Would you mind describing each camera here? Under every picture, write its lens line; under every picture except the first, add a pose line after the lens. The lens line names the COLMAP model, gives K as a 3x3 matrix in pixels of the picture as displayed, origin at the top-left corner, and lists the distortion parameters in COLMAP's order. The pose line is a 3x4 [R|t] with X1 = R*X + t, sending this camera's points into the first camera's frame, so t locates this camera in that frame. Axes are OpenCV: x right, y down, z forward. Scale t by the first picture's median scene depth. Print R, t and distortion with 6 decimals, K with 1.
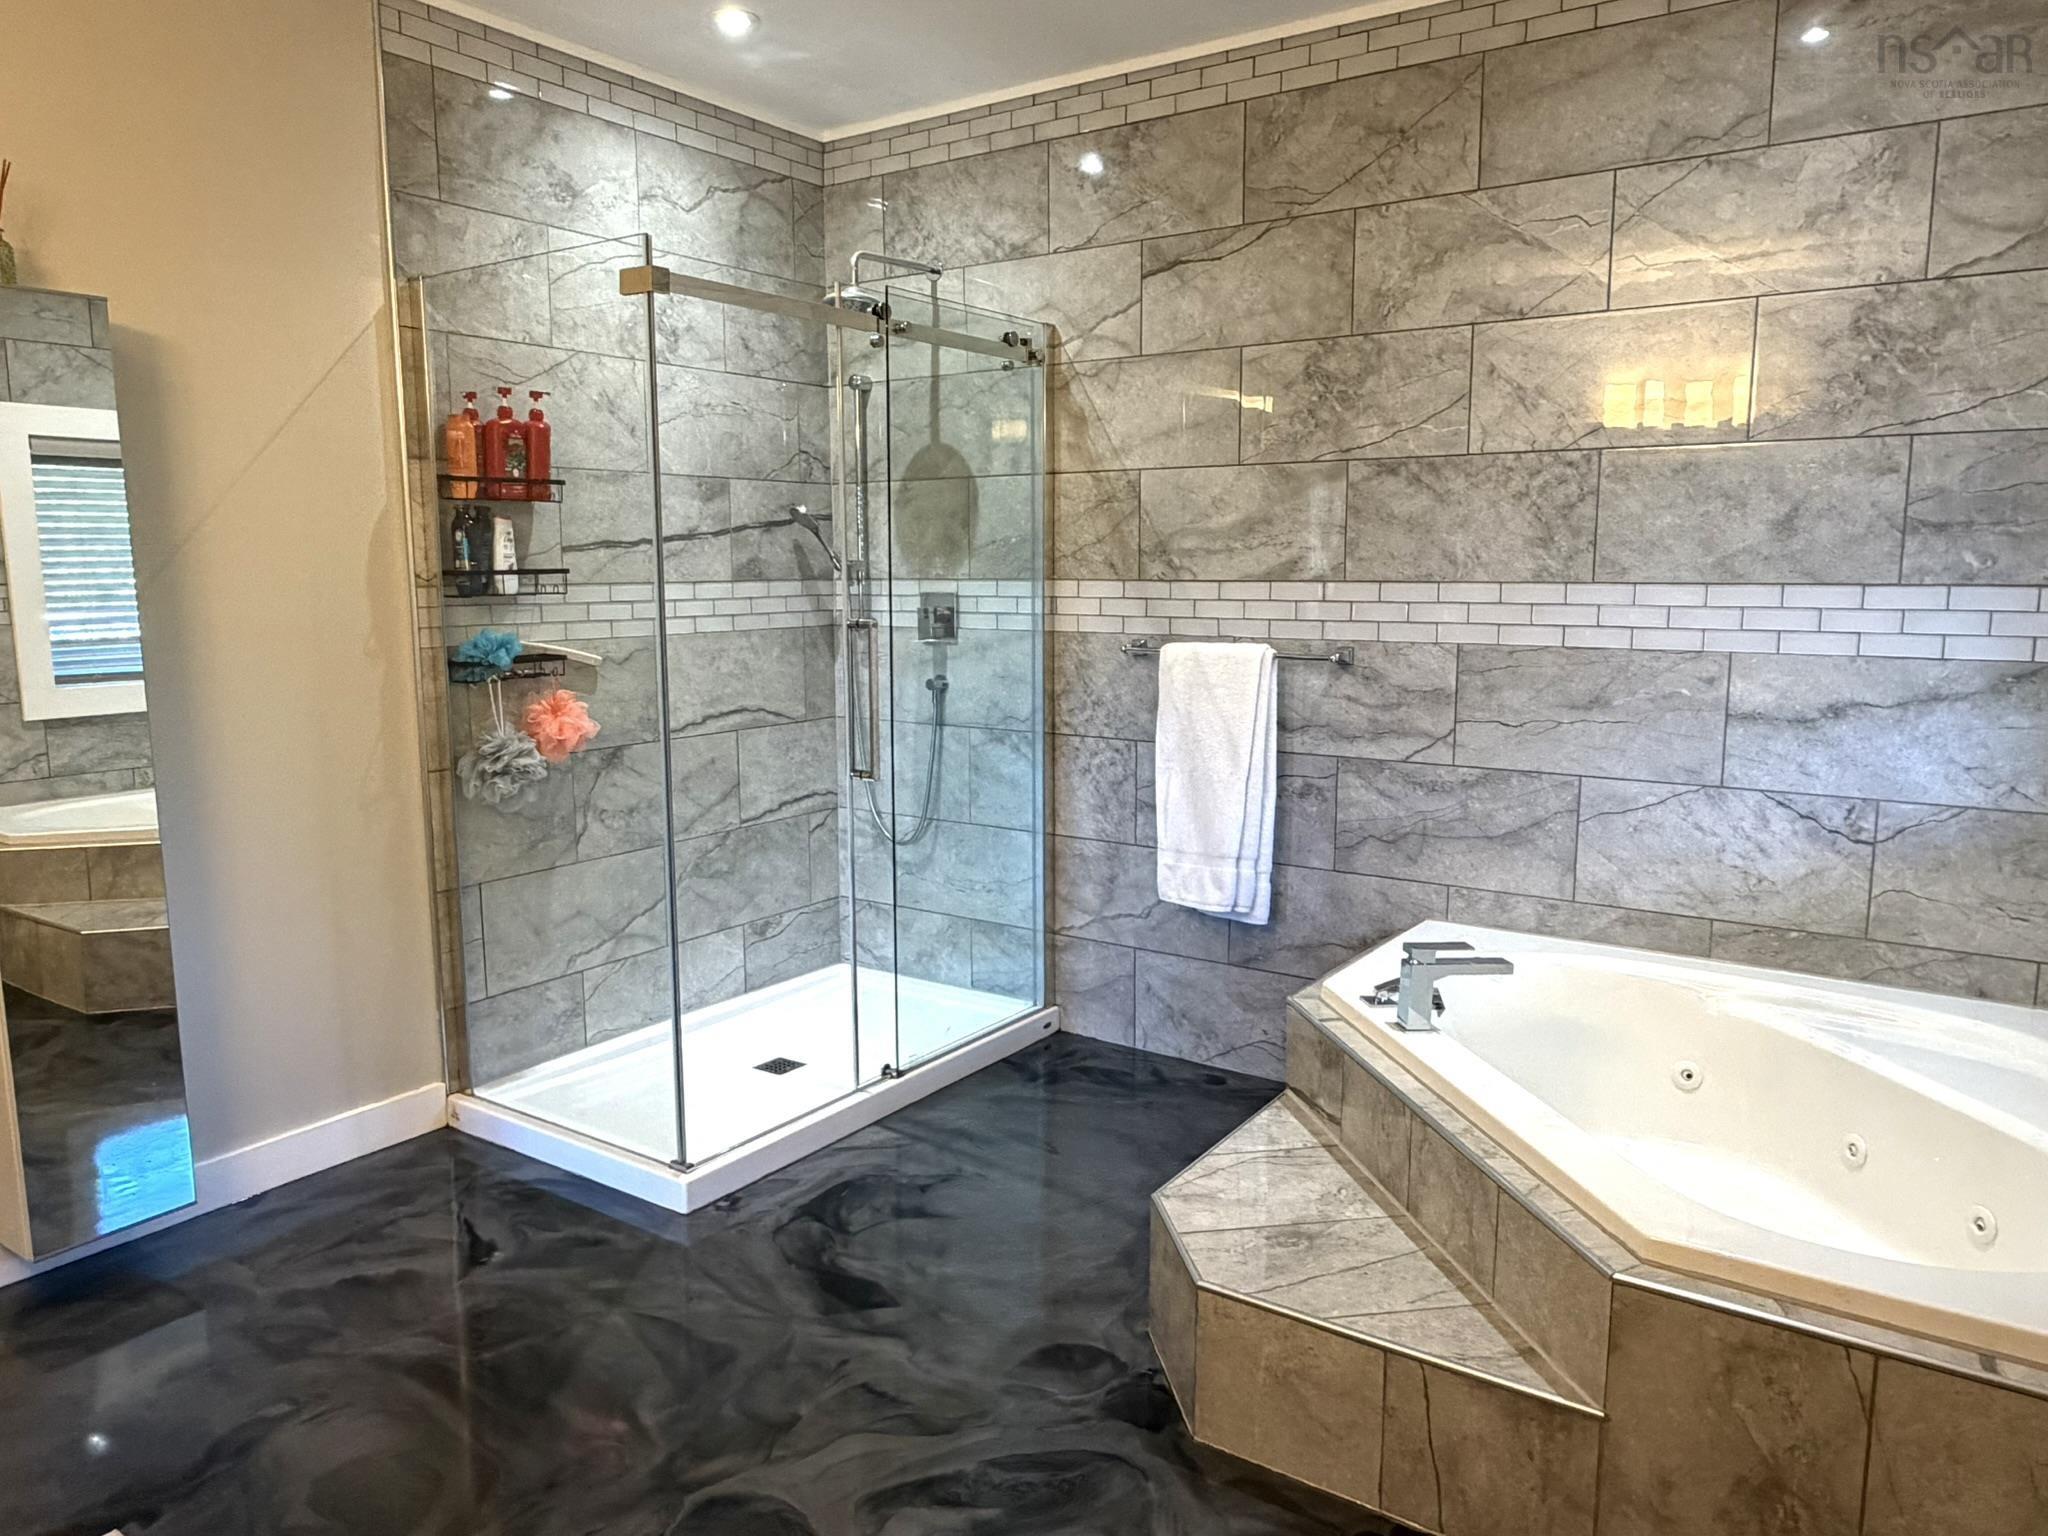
lens RADIAL K [[1425.1, 0, 1025.9], [0, 1425.1, 766.0], [0, 0, 1]] dist [0.005163, -0.002674]
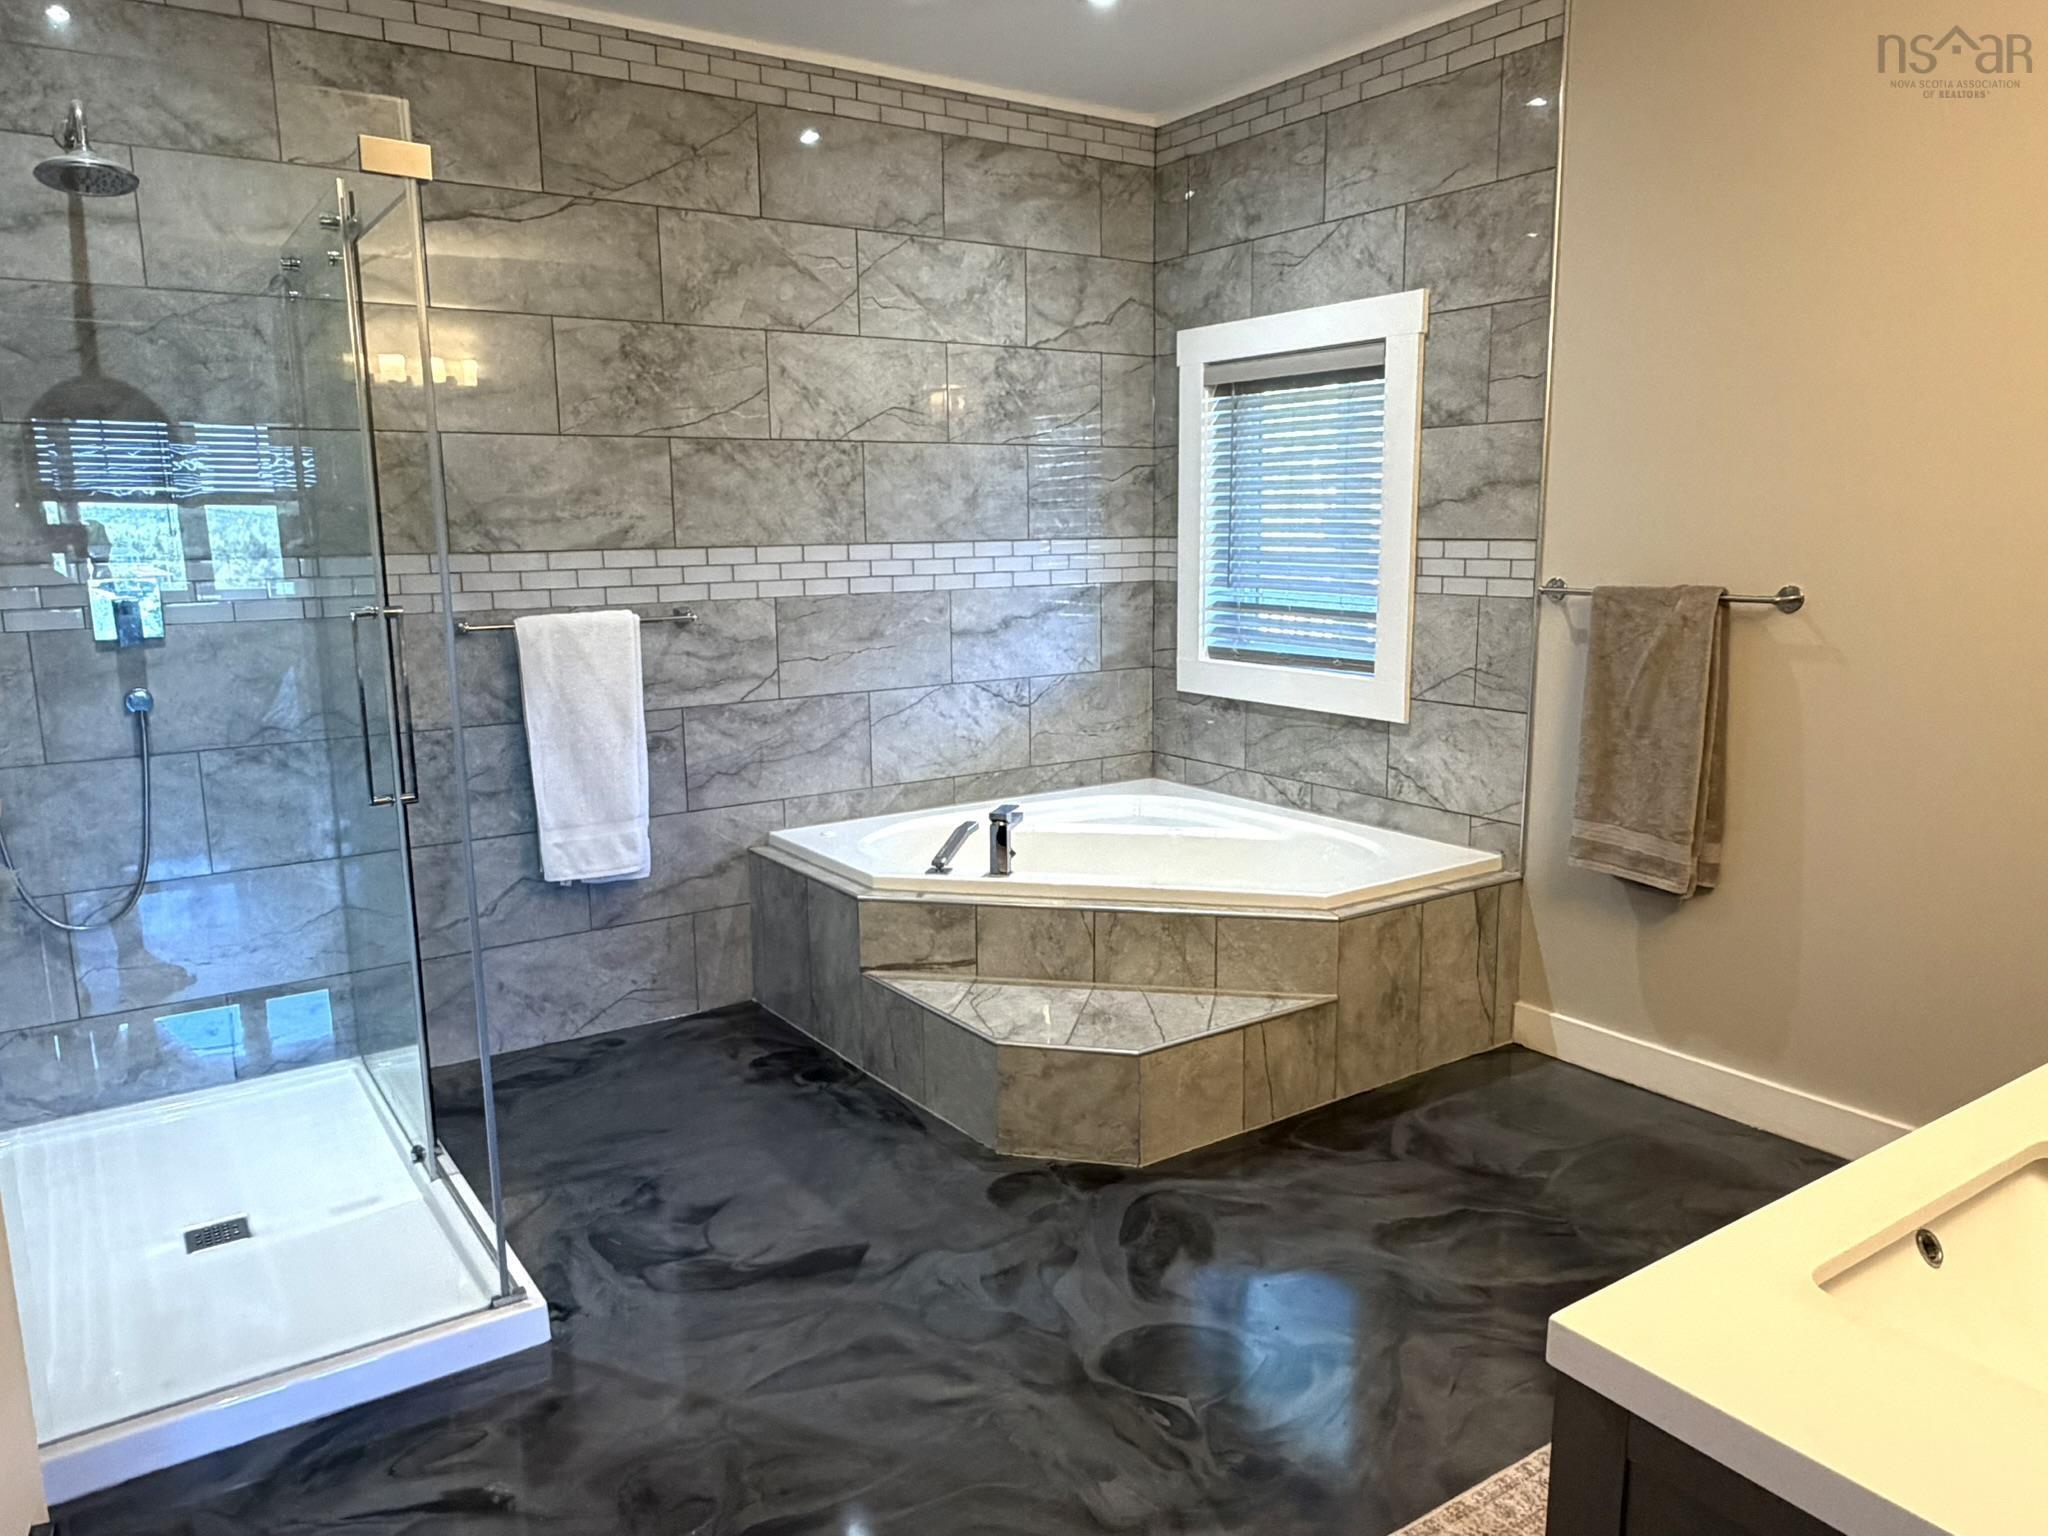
lens RADIAL K [[1425.1, 0, 1025.9], [0, 1425.1, 766.0], [0, 0, 1]] dist [0.005163, -0.002674]
pose [[0.351039, -0.164075, 0.921874, -0.762378], [0.144019, 0.982274, 0.119984, -0.060536], [-0.925219, 0.090649, 0.368446, 0.380425]]
